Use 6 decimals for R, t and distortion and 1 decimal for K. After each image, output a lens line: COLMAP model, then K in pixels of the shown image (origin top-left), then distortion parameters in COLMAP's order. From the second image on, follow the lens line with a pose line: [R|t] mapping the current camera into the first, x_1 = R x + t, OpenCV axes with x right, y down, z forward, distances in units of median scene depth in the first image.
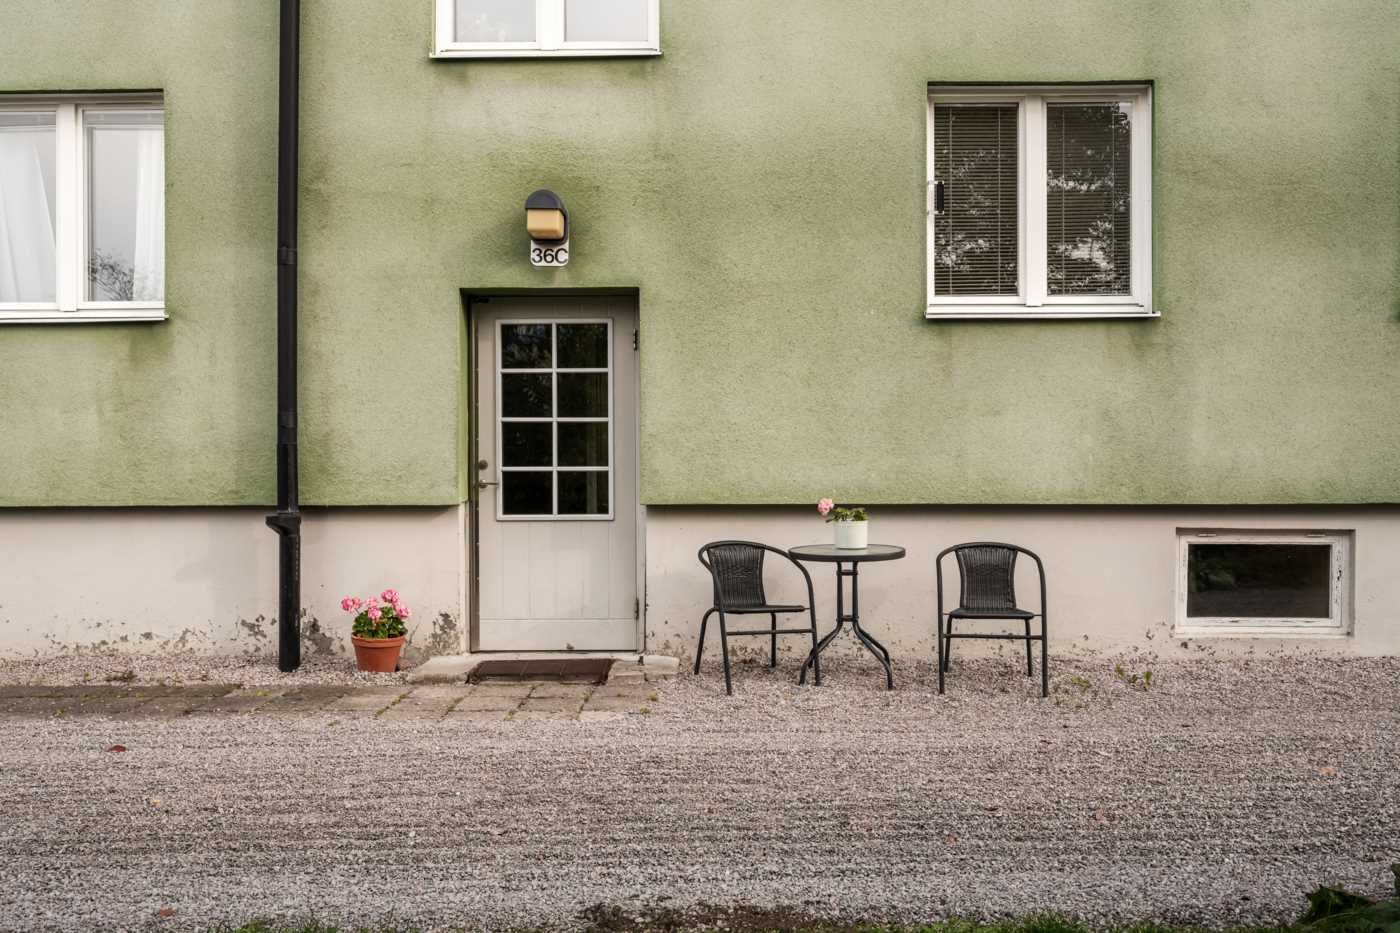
lens RADIAL K [[844.7, 0, 690.1], [0, 844.7, 453.7], [0, 0, 1]] dist [0.003511, 0.000935]
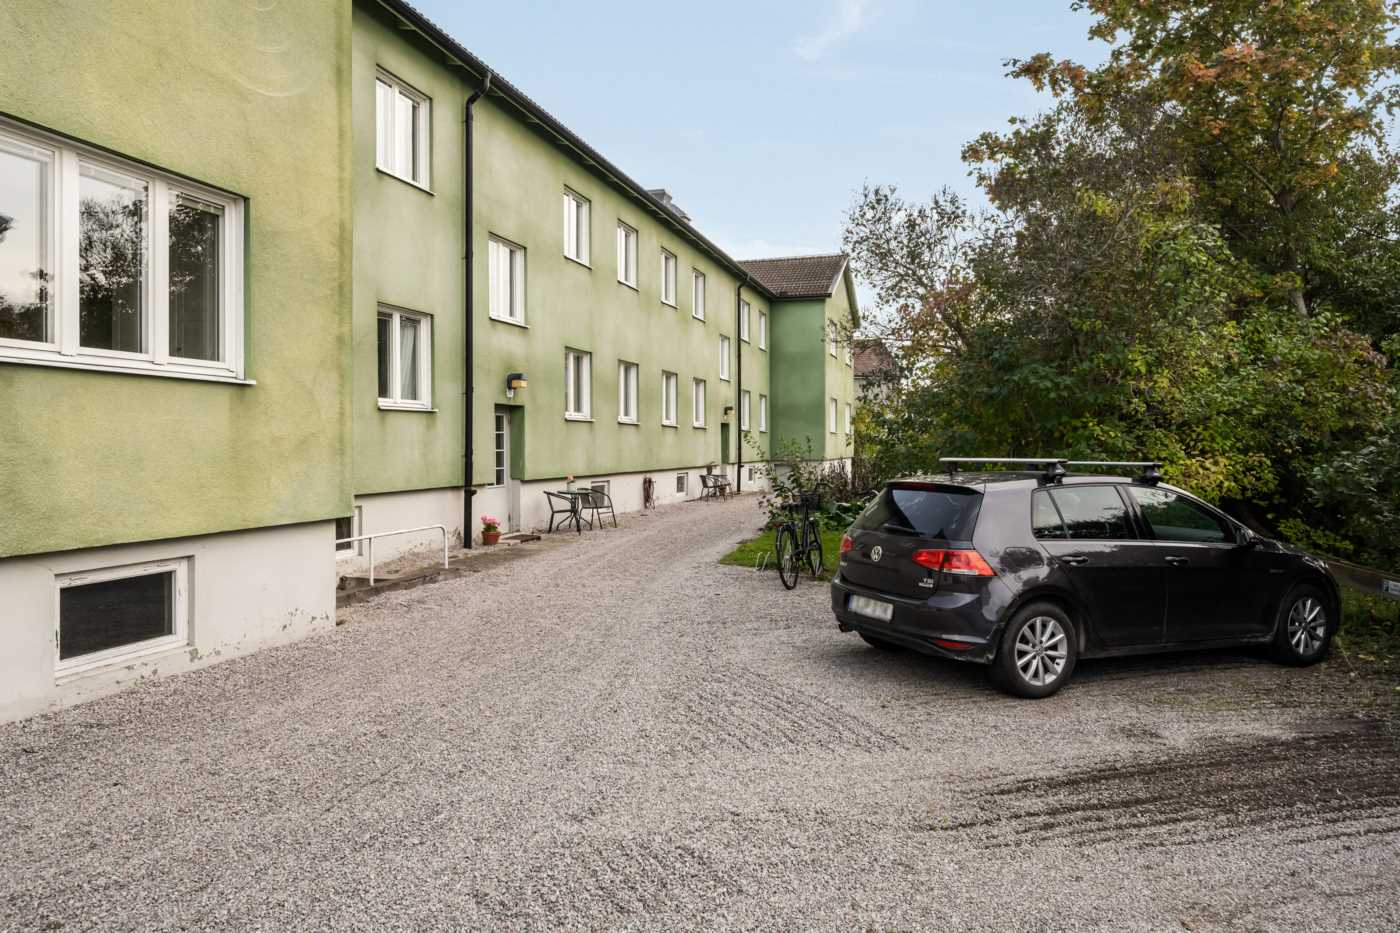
lens RADIAL K [[959.3, 0, 703.4], [0, 959.3, 463.9], [0, 0, 1]] dist [-0.038022, 0.003016]
pose [[0.275386, -0.016948, 0.961184, -0.694419], [0.056046, 0.998427, 0.001547, 0.007584], [-0.959699, 0.053445, 0.275903, -0.110815]]
